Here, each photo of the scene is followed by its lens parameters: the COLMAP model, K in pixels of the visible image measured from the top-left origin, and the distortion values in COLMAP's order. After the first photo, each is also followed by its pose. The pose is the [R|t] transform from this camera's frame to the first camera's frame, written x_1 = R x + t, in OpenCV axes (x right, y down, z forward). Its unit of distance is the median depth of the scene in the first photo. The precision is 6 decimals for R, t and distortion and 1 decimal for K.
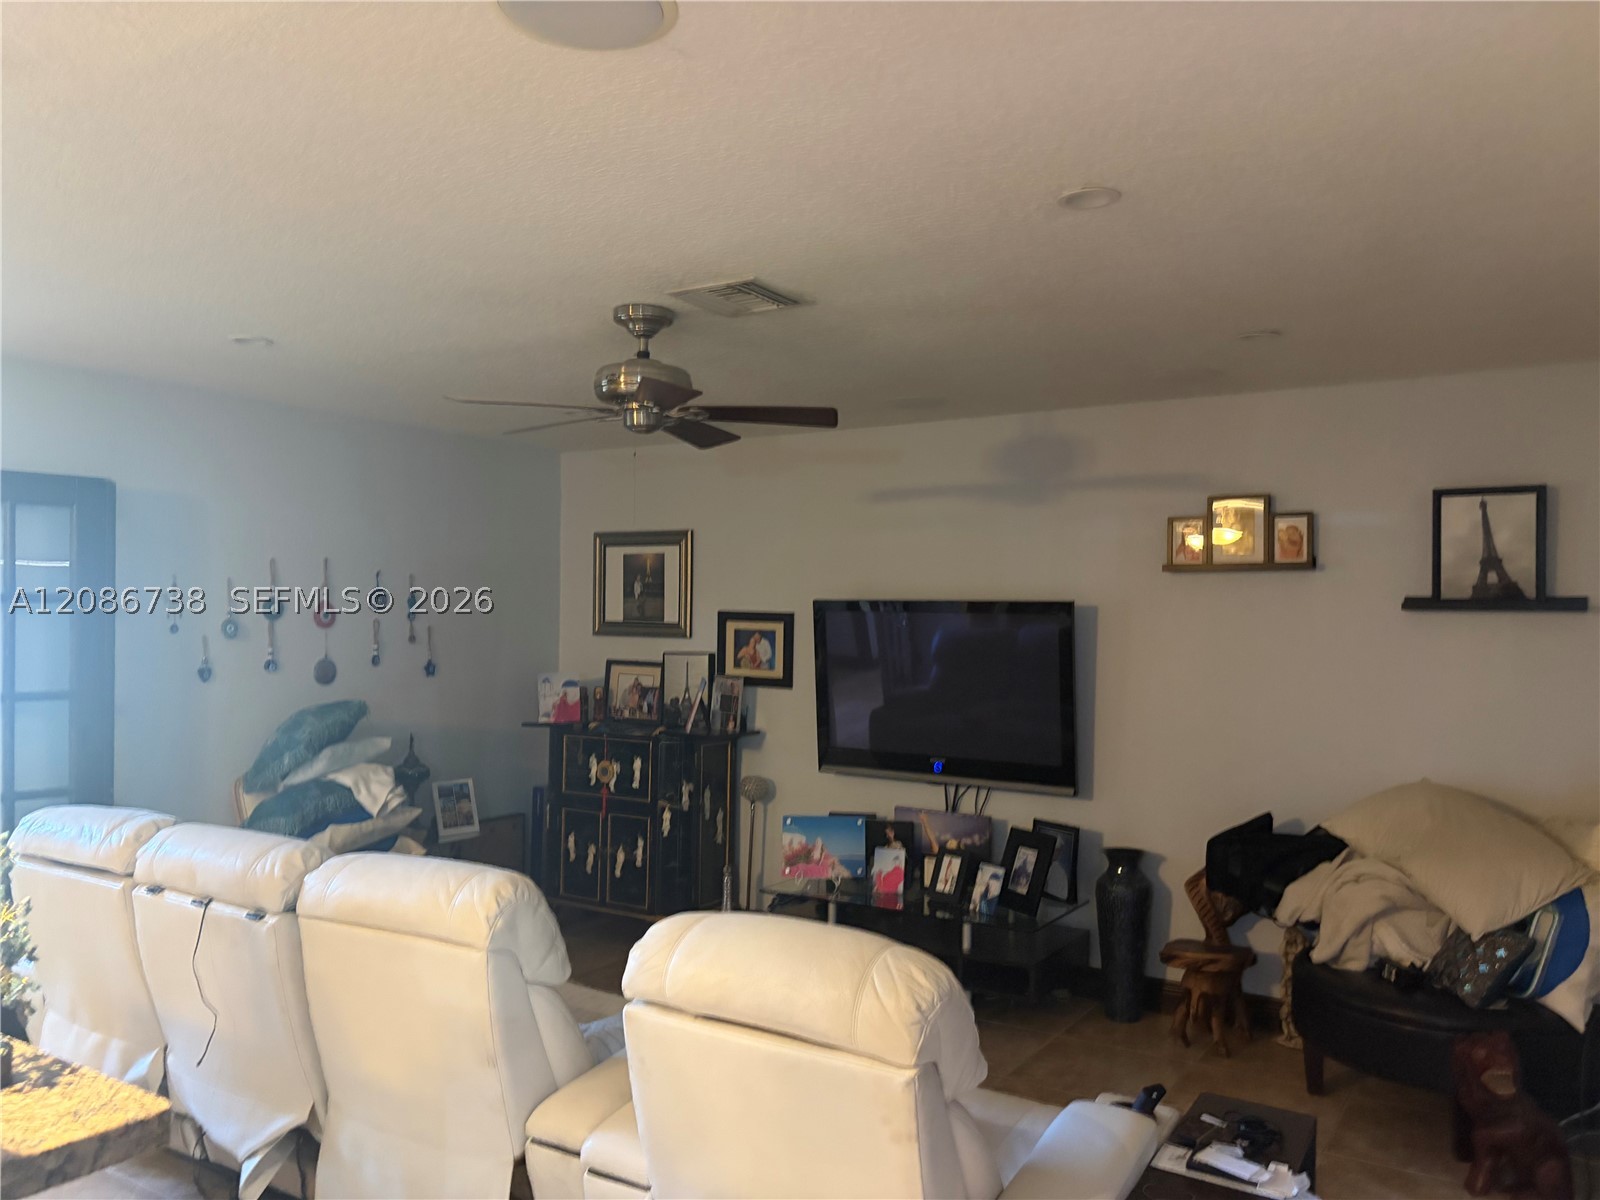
lens RADIAL K [[1209.2, 0, 800.0], [0, 1209.2, 600.0], [0, 0, 1]] dist [0.045915, -0.042309]
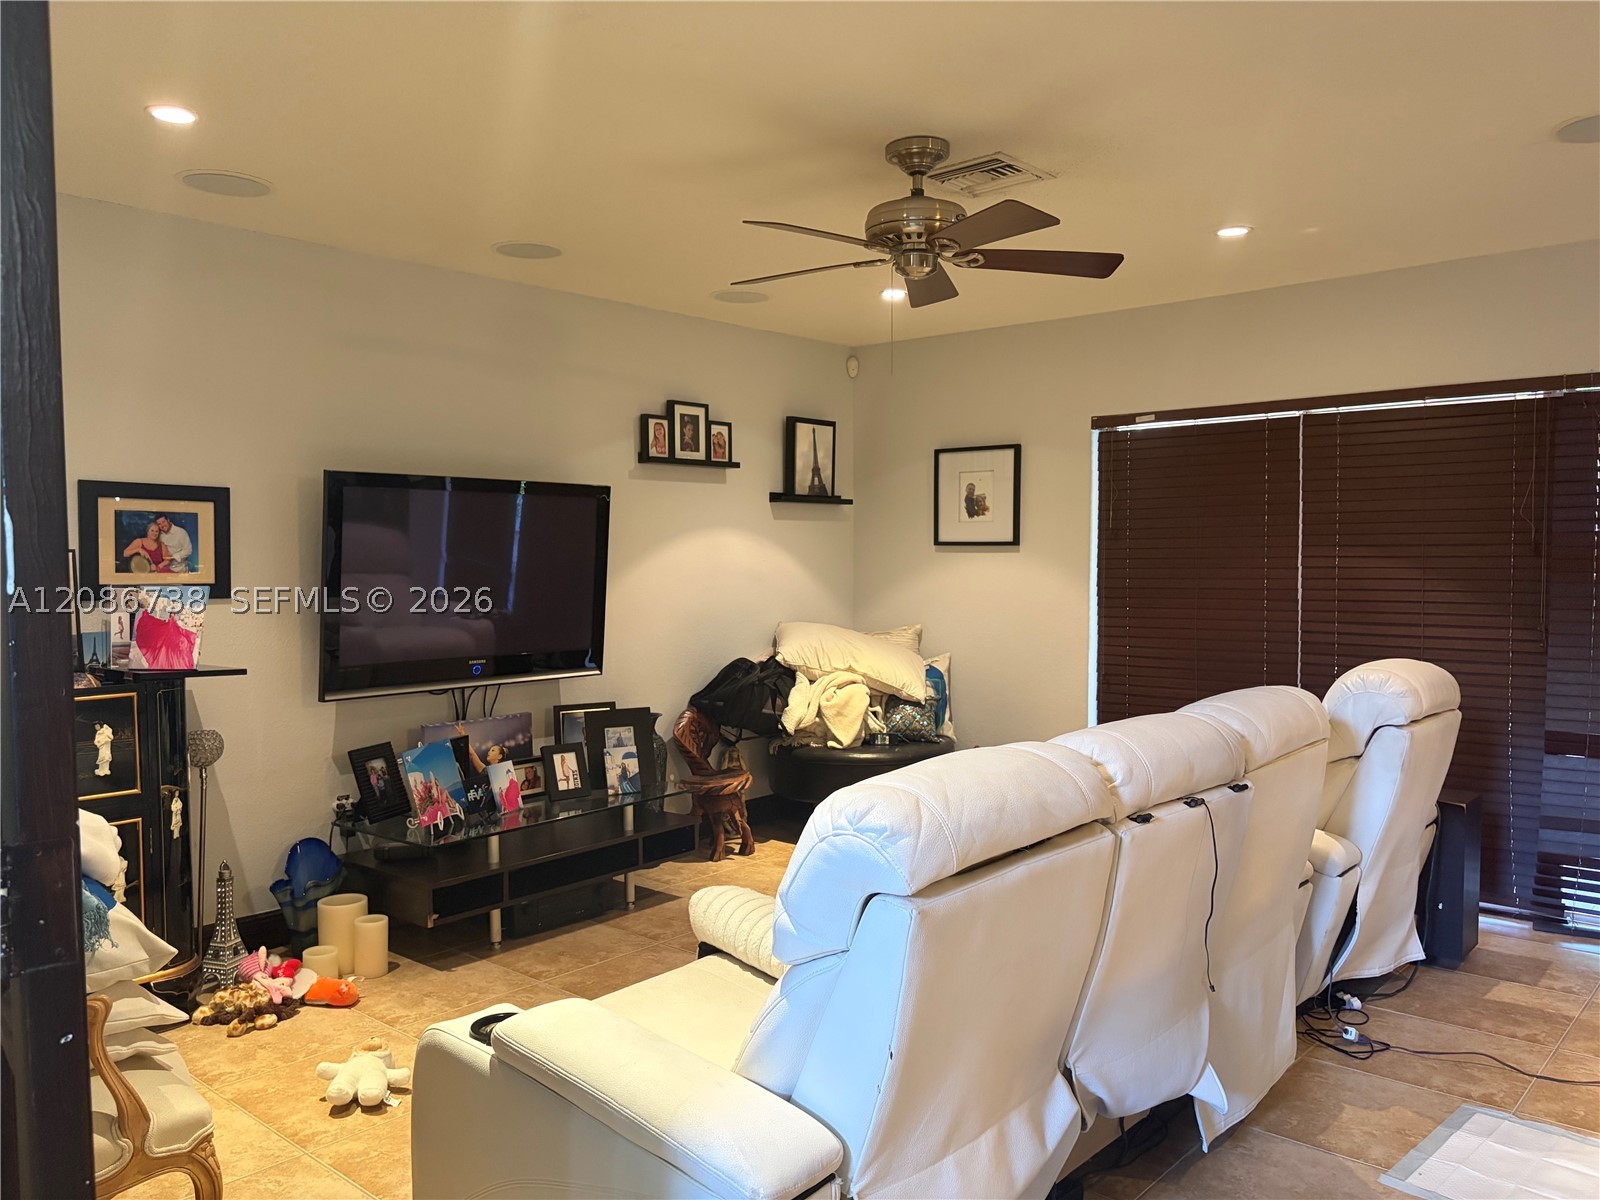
lens RADIAL K [[1284.7, 0, 801.9], [0, 1284.7, 651.1], [0, 0, 1]] dist [-0.000715, -0.001096]
pose [[0.110623, -0.081432, 0.990521, -0.801373], [-0.004784, 0.996583, 0.082464, 0.047193], [-0.993851, -0.013861, 0.109855, 0.674706]]
